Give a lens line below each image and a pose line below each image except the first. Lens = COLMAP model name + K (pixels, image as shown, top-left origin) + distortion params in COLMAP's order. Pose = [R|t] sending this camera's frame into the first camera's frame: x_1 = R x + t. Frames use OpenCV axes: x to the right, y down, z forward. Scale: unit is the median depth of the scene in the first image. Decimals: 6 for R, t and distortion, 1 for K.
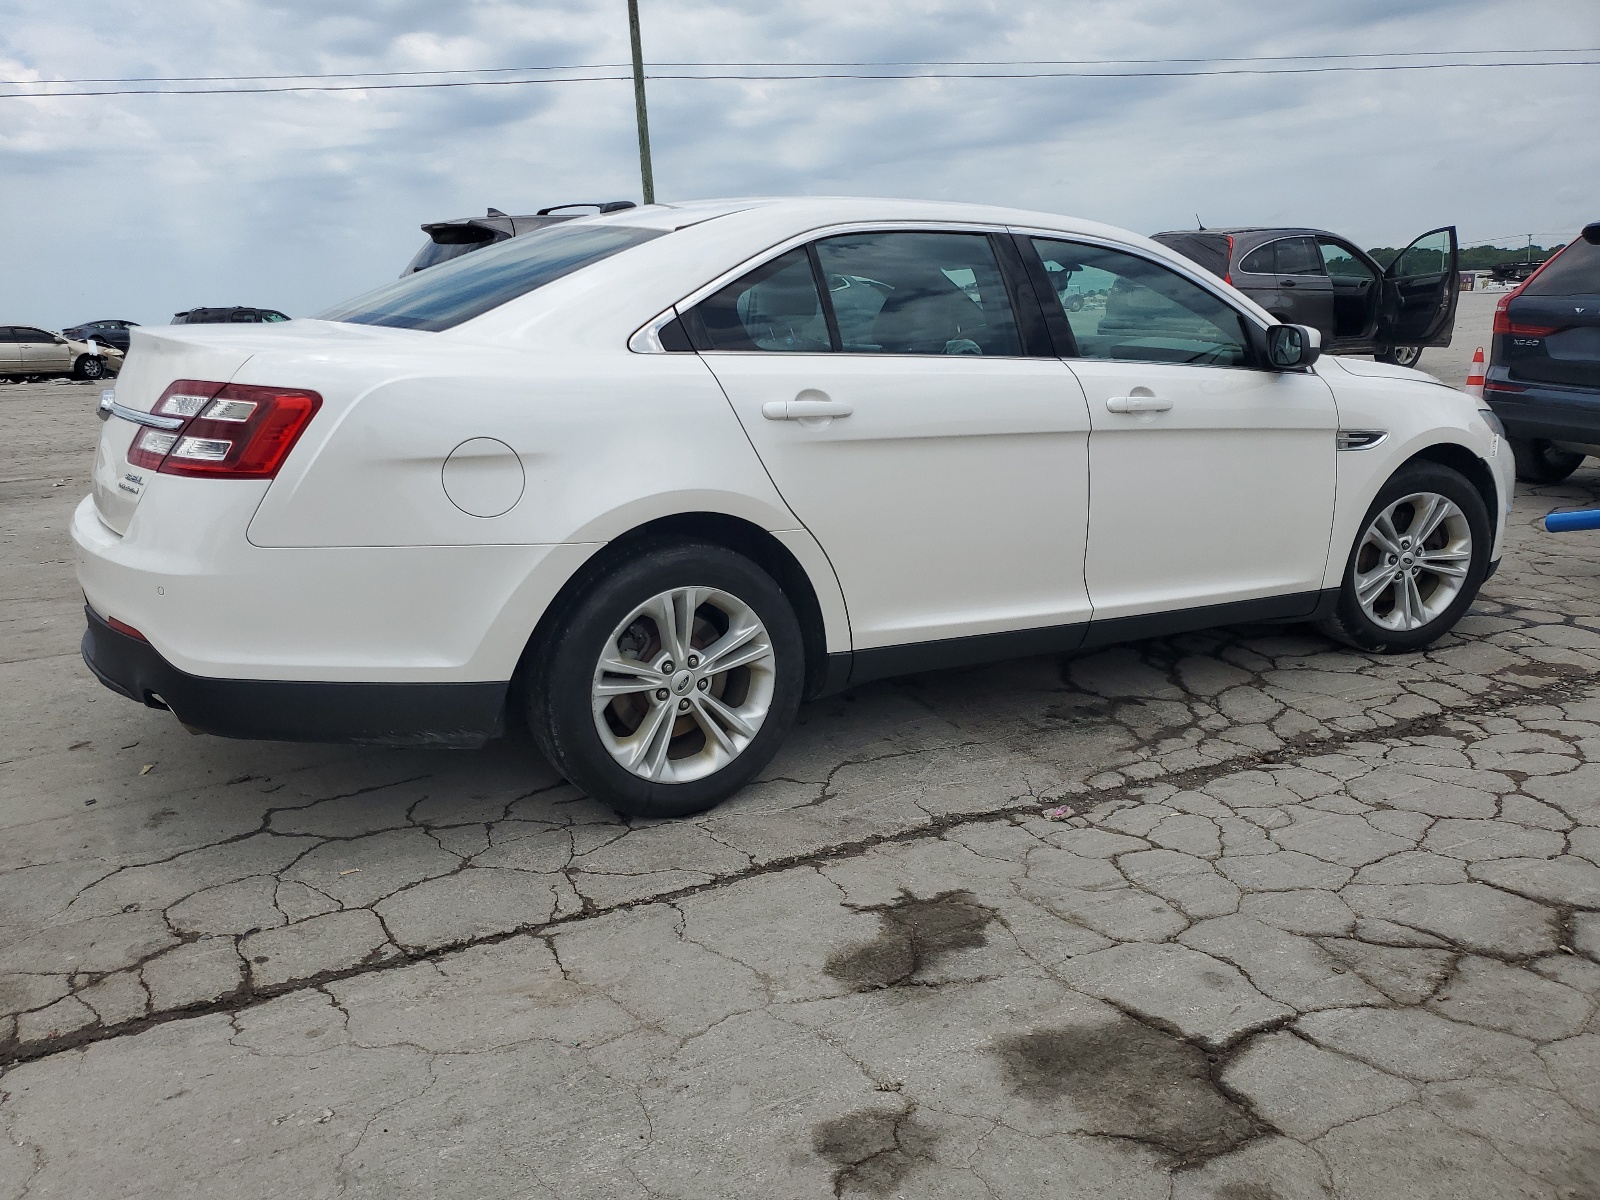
lens RADIAL K [[1244.6, 0, 765.3], [0, 1244.6, 598.6], [0, 0, 1]] dist [0.012183, 0.009505]
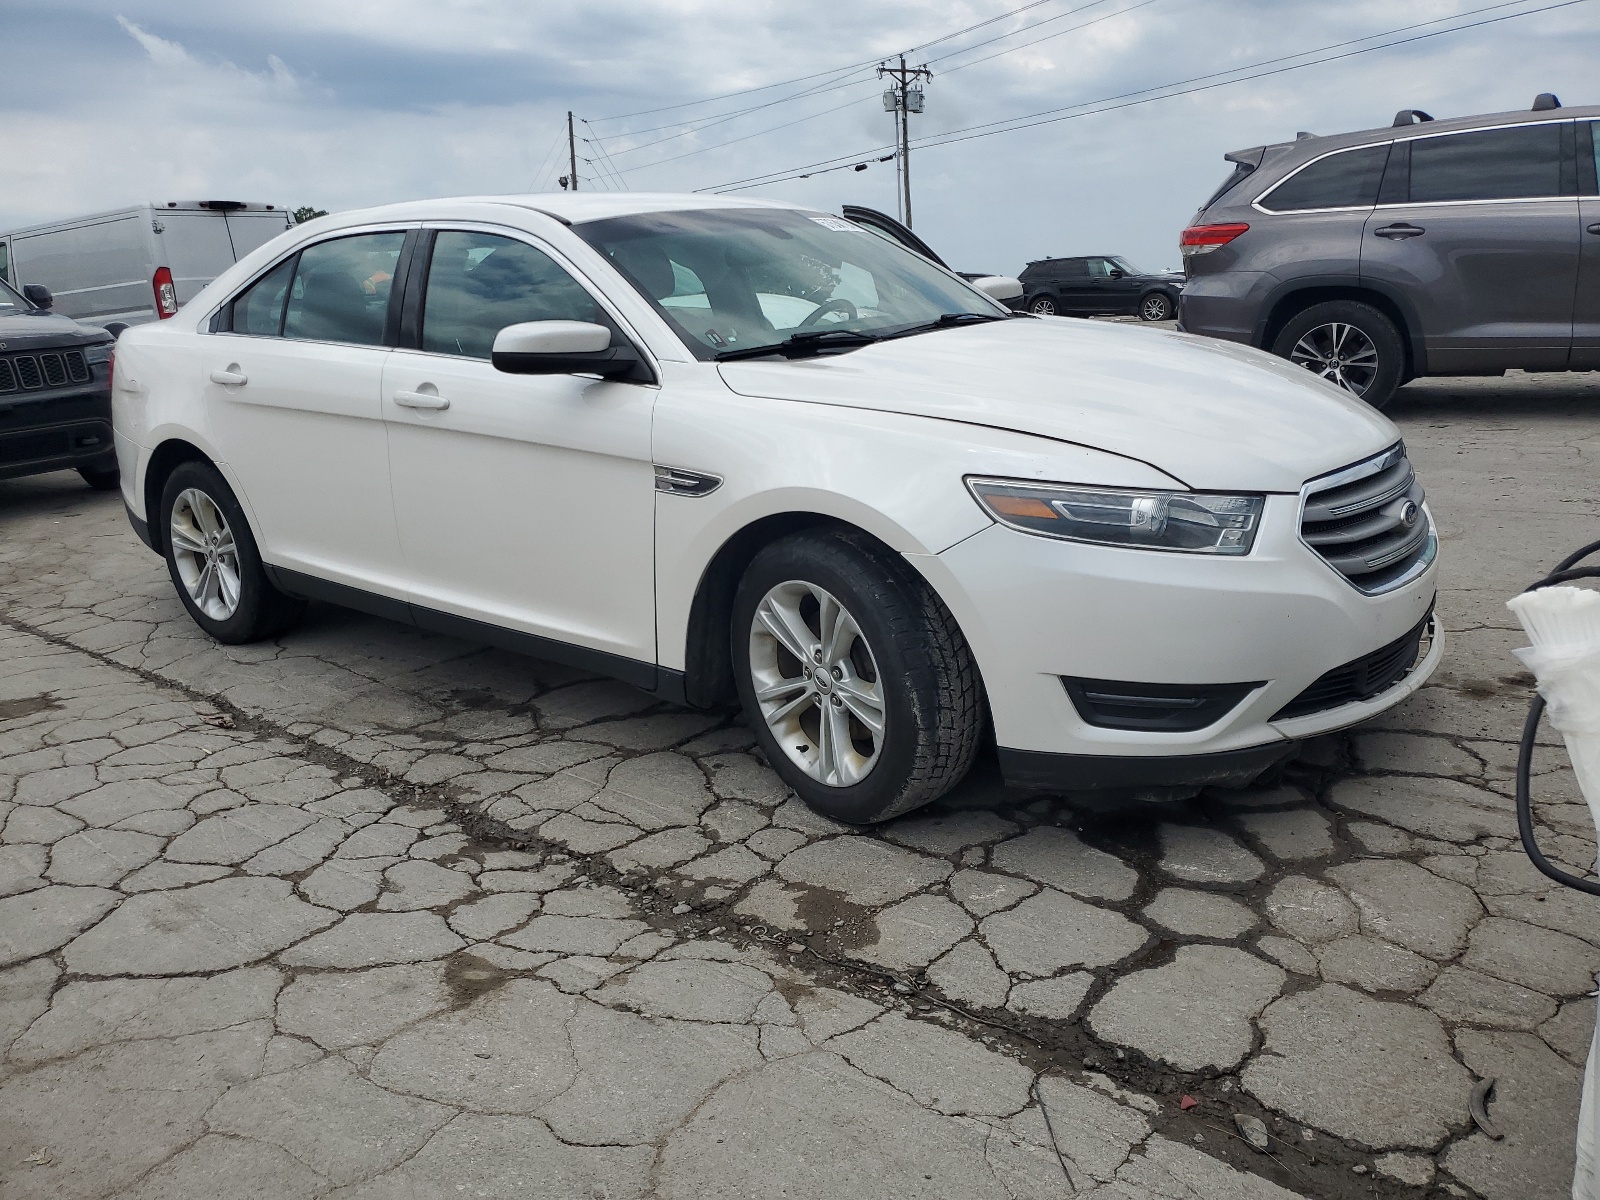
lens RADIAL K [[1244.6, 0, 765.3], [0, 1244.6, 598.6], [0, 0, 1]] dist [0.012183, 0.009505]
pose [[0.378440, 0.237275, -0.894698, 1.310584], [-0.171490, 0.967826, 0.184132, -0.229522], [0.909601, 0.083749, 0.406954, 0.843407]]
